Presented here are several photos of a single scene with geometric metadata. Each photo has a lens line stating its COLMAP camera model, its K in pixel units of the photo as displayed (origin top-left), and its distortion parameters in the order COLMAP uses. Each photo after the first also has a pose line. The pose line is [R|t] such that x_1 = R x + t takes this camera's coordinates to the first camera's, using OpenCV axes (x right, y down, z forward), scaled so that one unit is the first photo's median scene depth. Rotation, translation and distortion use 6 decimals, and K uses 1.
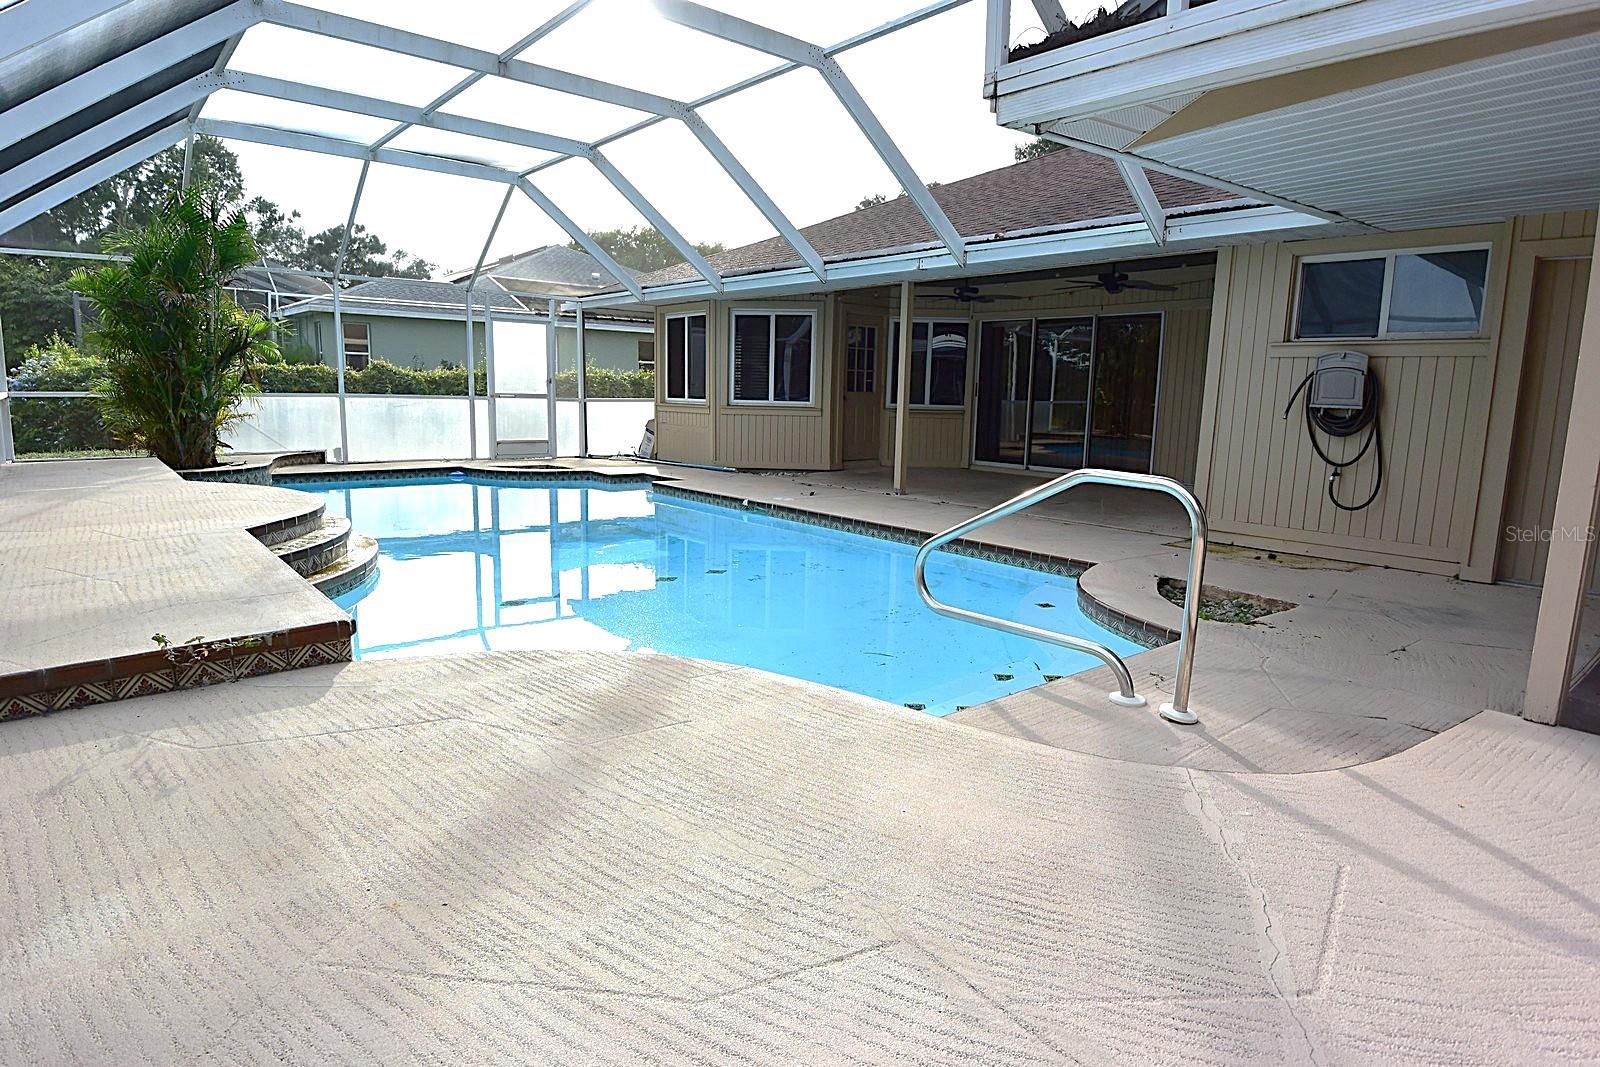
lens RADIAL K [[903.1, 0, 800.0], [0, 903.1, 539.3], [0, 0, 1]] dist [-0.002525, -0.024461]
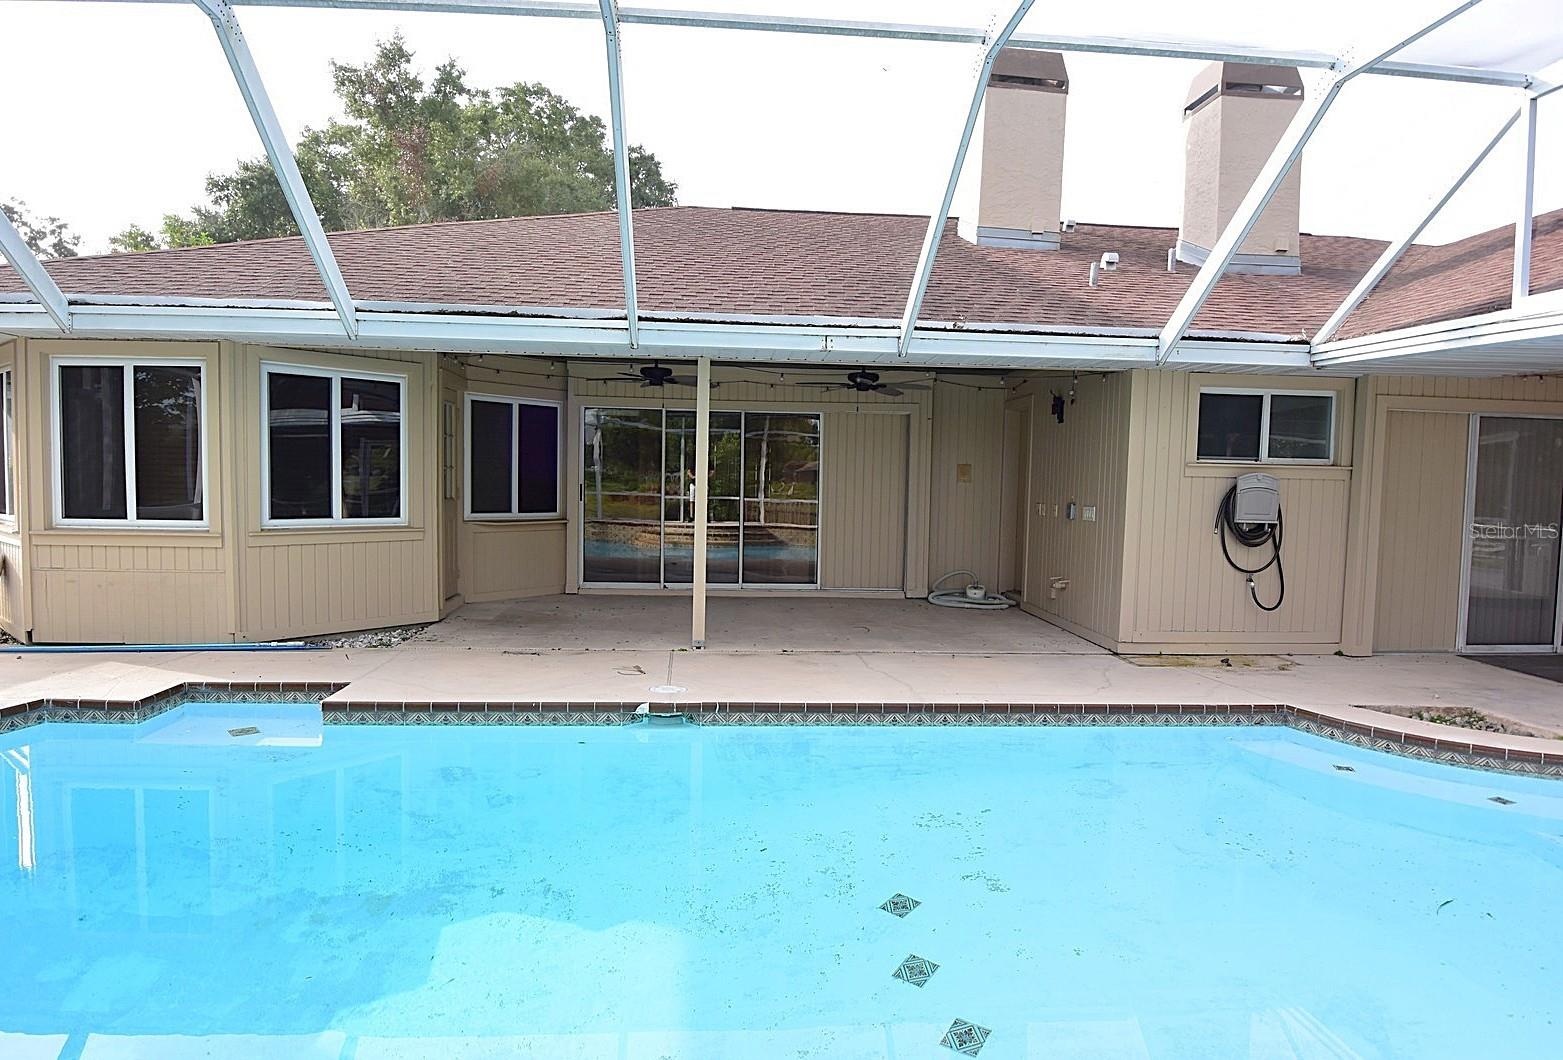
lens RADIAL K [[833.2, 0, 781.5], [0, 833.2, 530.0], [0, 0, 1]] dist [-0.002783, -0.000920]
pose [[0.601615, -0.046768, 0.797416, -0.325412], [0.125643, 0.991398, -0.036647, -0.094154], [-0.788843, 0.122237, 0.602316, 0.454857]]
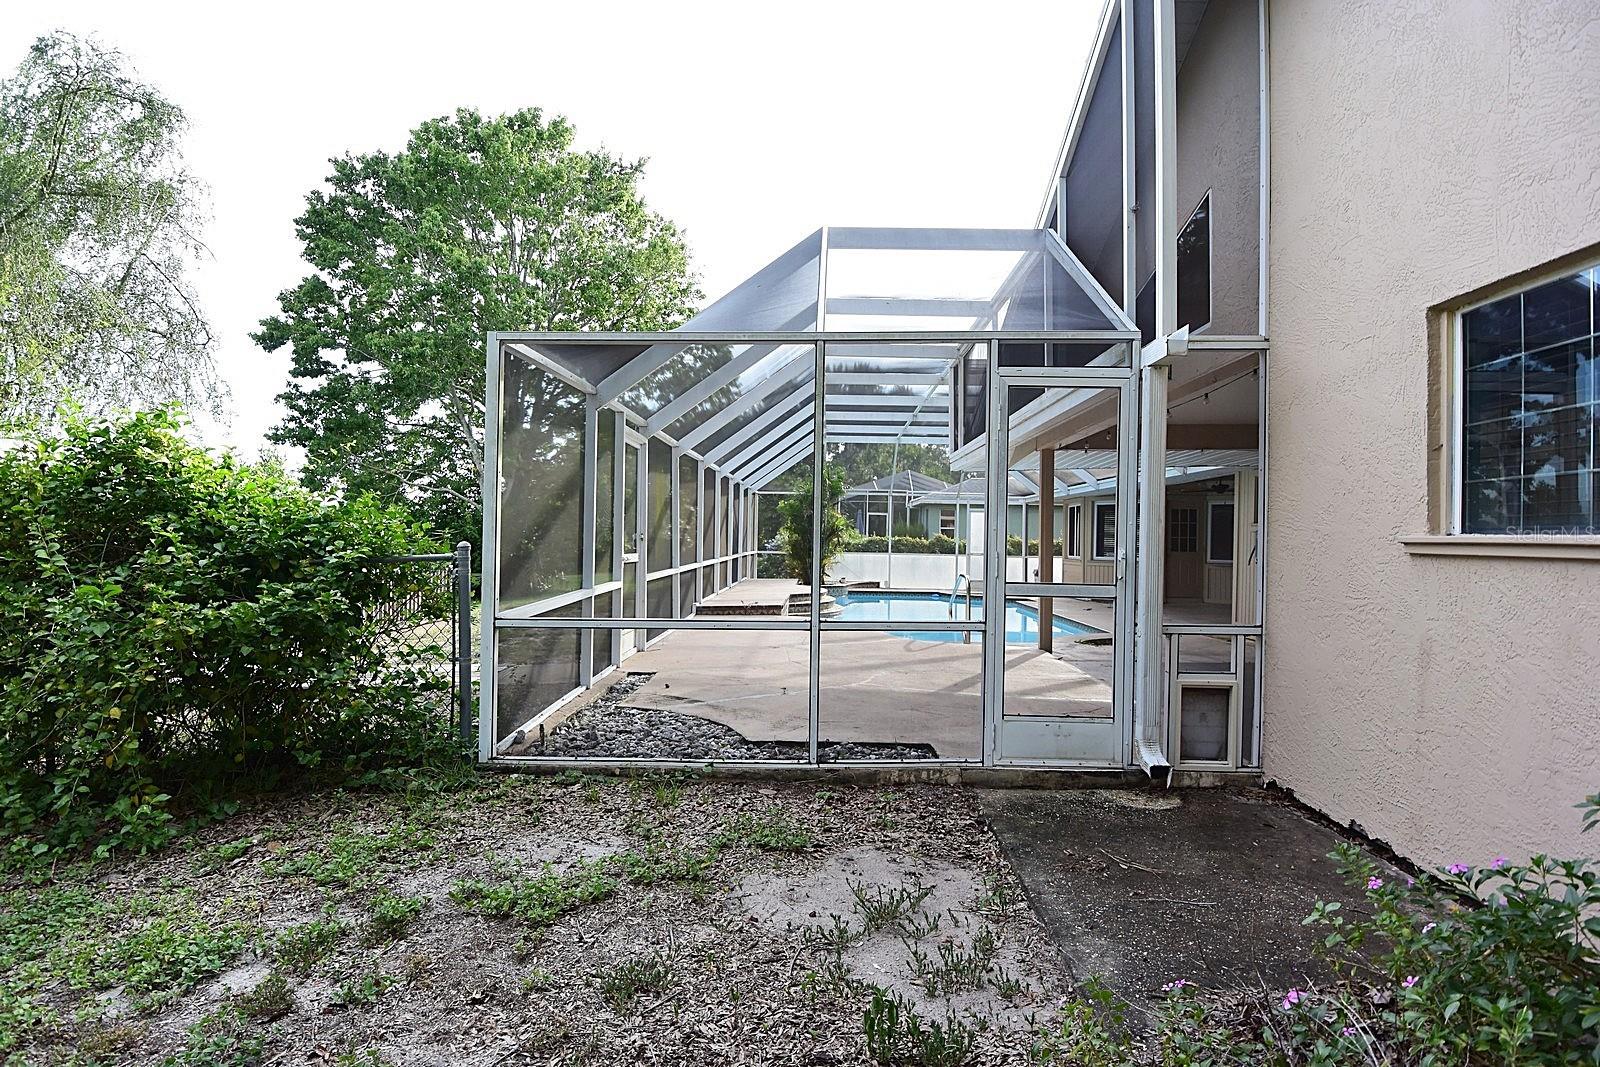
lens RADIAL K [[903.1, 0, 800.0], [0, 903.1, 539.3], [0, 0, 1]] dist [-0.002525, -0.024461]
pose [[0.761191, -0.008818, -0.648468, 0.578291], [-0.105560, 0.984889, -0.137301, 0.093556], [0.639879, 0.172965, 0.748757, -0.557784]]
